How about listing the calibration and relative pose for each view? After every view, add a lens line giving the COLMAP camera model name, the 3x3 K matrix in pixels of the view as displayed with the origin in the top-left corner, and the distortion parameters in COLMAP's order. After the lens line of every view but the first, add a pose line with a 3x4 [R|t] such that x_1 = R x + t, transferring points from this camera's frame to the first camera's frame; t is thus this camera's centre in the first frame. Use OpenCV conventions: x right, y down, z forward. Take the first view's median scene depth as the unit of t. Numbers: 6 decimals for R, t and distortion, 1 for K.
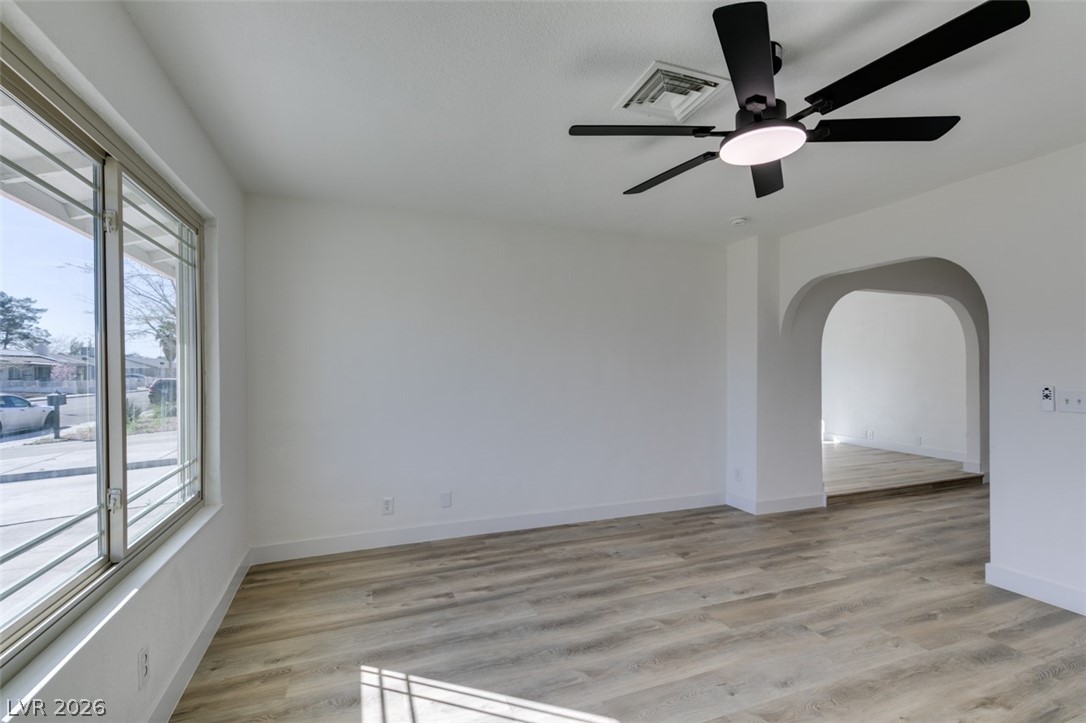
lens RADIAL K [[485.1, 0, 539.9], [0, 485.1, 365.4], [0, 0, 1]] dist [0.005846, -0.001861]
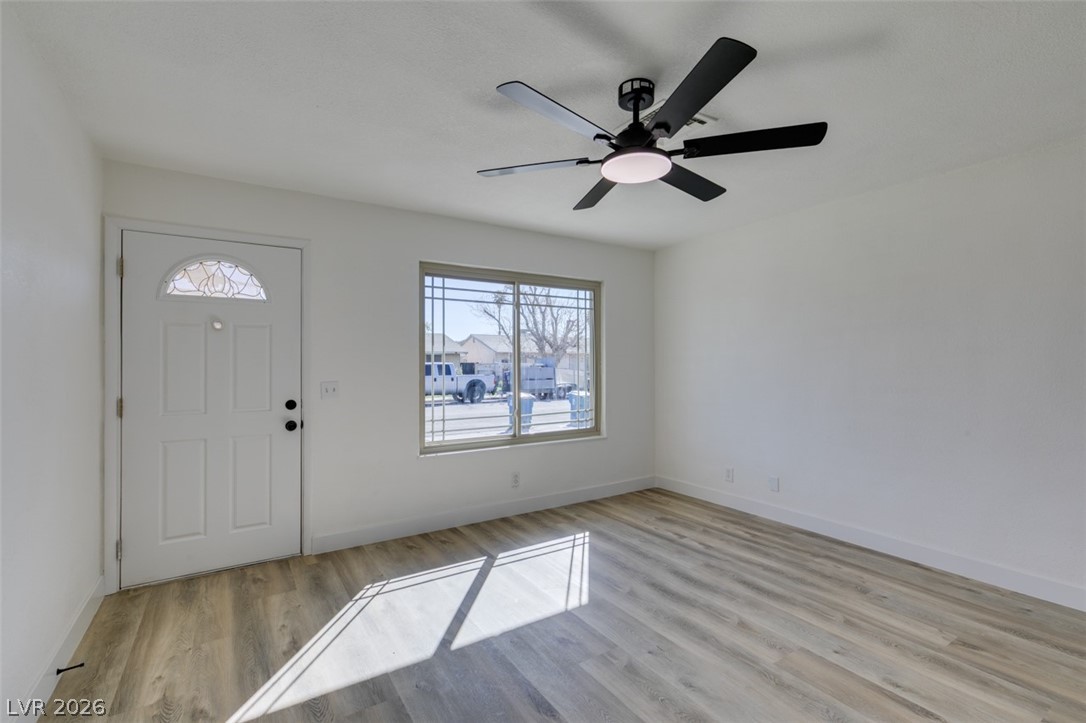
lens RADIAL K [[485.1, 0, 537.2], [0, 485.1, 362.0], [0, 0, 1]] dist [0.005846, -0.001861]
pose [[0.197267, 0.000730, -0.980349, 0.944725], [0.007706, 0.999968, 0.002295, 0.000762], [0.980319, -0.008008, 0.197255, 0.346992]]
